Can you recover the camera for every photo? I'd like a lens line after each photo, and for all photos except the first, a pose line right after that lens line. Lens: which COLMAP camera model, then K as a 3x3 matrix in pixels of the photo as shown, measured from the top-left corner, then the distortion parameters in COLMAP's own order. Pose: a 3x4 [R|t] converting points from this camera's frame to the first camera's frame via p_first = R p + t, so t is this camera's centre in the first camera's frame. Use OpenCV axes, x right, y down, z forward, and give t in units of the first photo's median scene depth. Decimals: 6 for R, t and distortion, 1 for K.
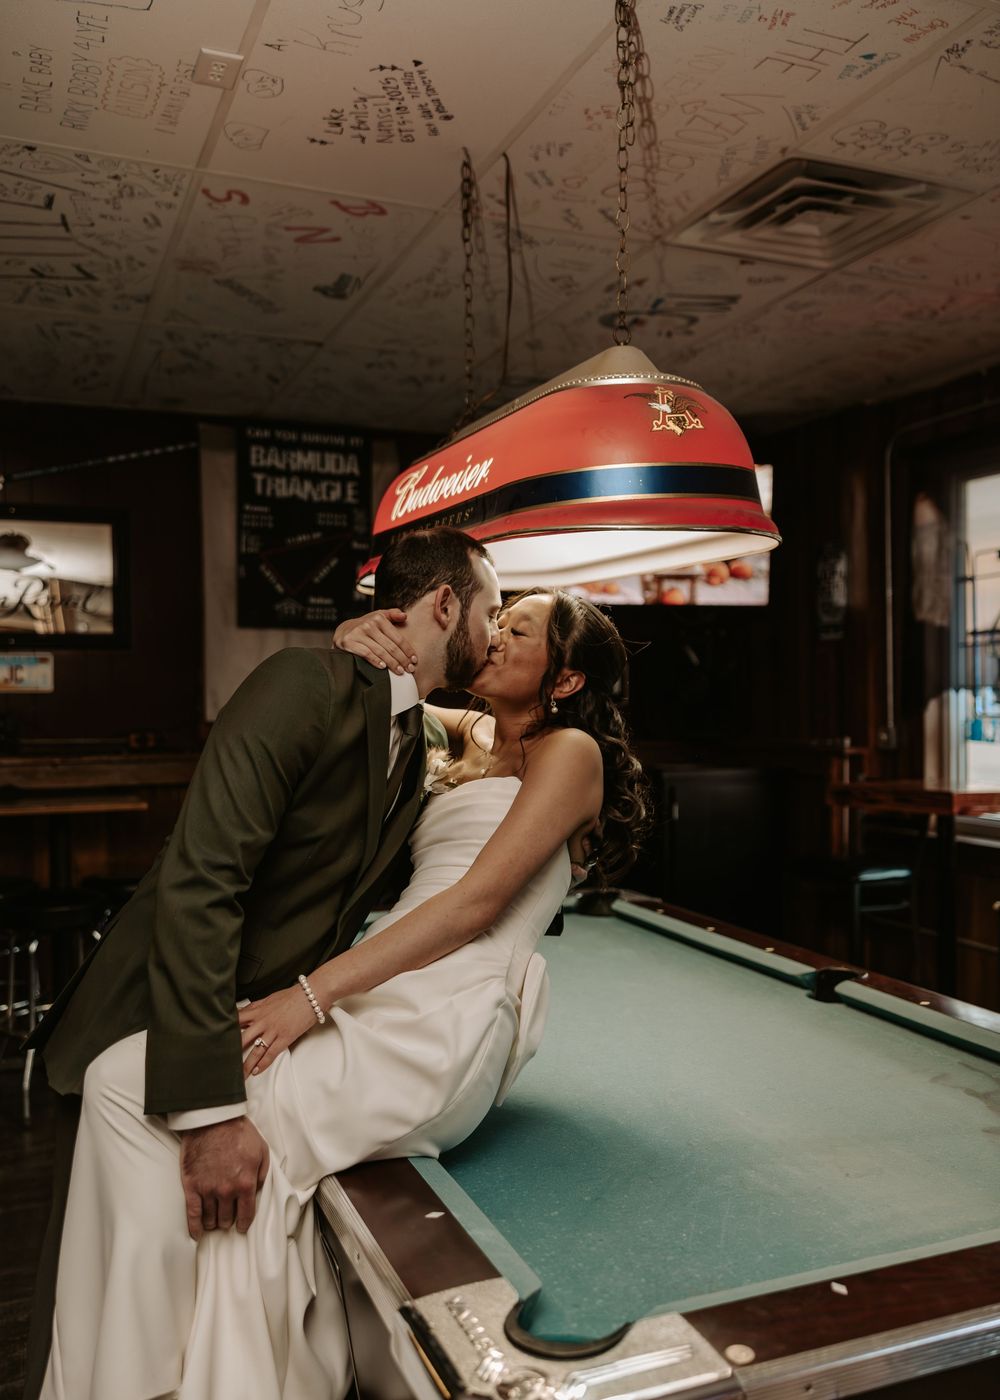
lens RADIAL K [[1179.1, 0, 500.0], [0, 1179.1, 700.0], [0, 0, 1]] dist [0.006125, 0.001552]
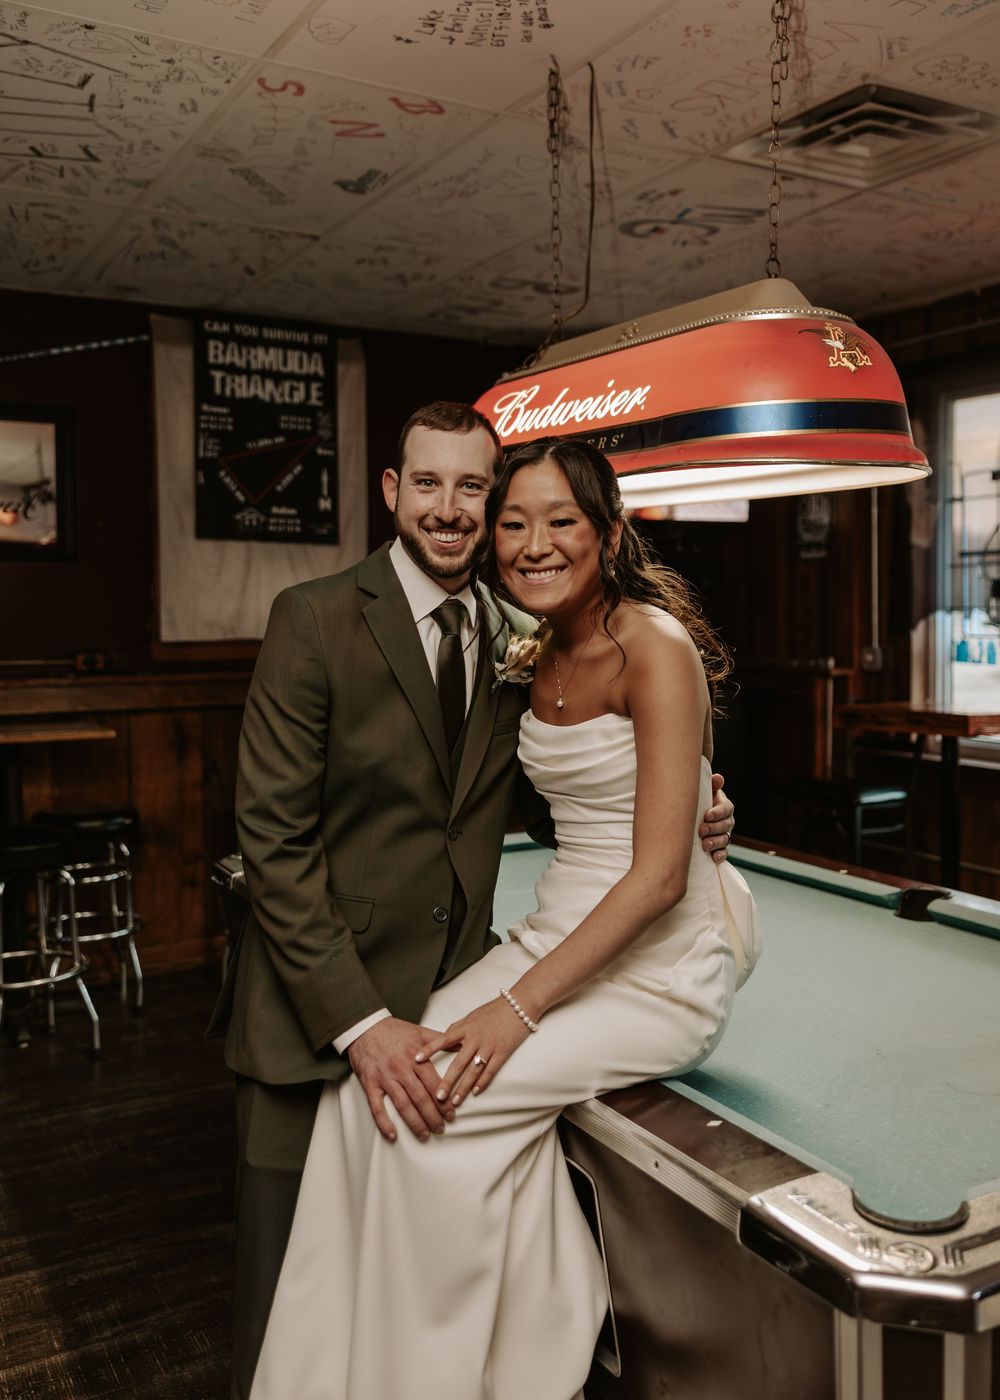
lens RADIAL K [[1297.9, 0, 502.1], [0, 1297.9, 629.7], [0, 0, 1]] dist [0.005001, 0.005839]
pose [[0.991149, 0.002257, 0.132732, -0.163754], [-0.004074, 0.999902, 0.013420, -0.007232], [-0.132688, -0.013841, 0.991061, -0.046785]]
